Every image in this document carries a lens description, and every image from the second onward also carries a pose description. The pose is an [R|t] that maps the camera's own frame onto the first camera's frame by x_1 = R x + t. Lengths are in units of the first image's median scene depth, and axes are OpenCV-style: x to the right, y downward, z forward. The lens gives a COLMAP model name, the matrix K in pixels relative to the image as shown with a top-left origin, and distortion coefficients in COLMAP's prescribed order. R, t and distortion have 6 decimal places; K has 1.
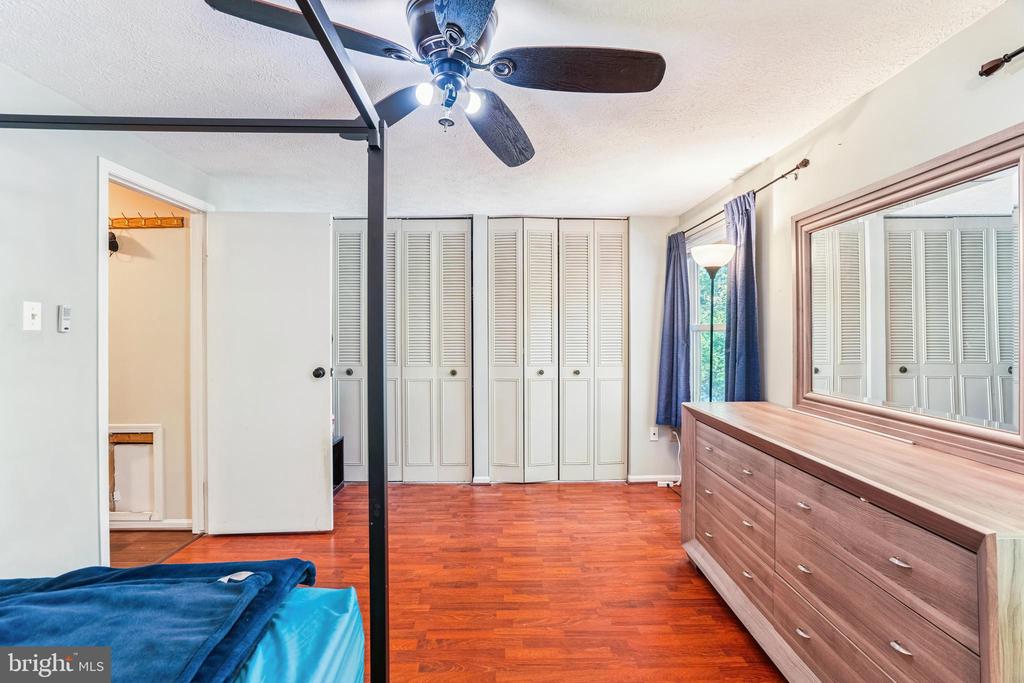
lens RADIAL K [[471.1, 0, 503.0], [0, 471.1, 336.6], [0, 0, 1]] dist [-0.041075, 0.021197]
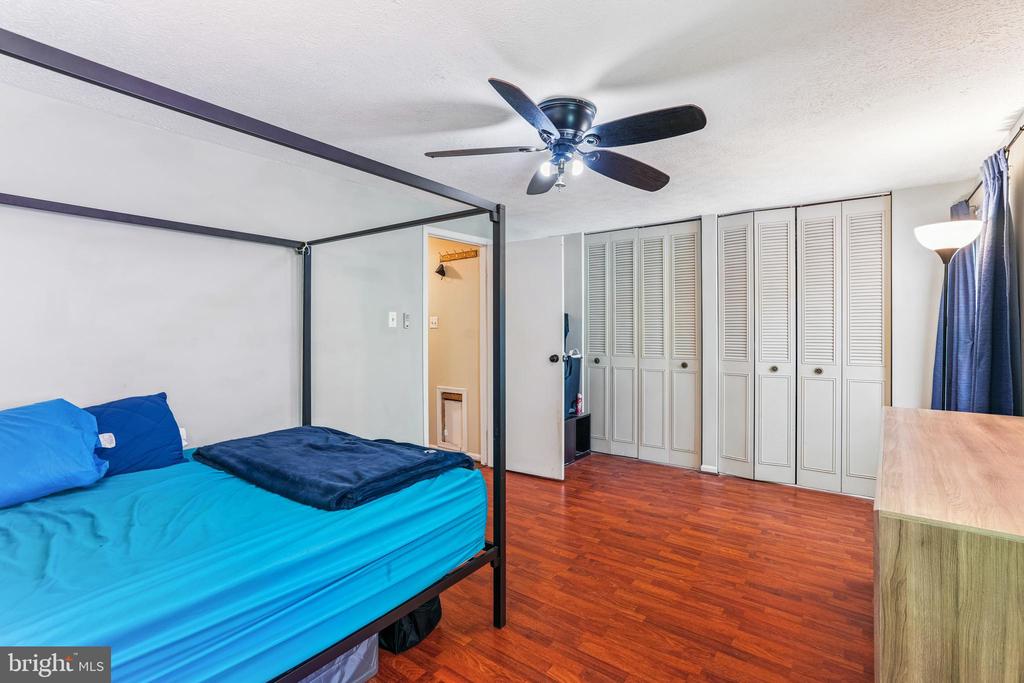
lens RADIAL K [[471.1, 0, 495.9], [0, 471.1, 337.5], [0, 0, 1]] dist [-0.041075, 0.021197]
pose [[0.776517, 0.012442, -0.629973, 0.300481], [-0.003607, 0.999876, 0.015302, -0.001425], [0.630085, -0.009610, 0.776466, -0.127498]]
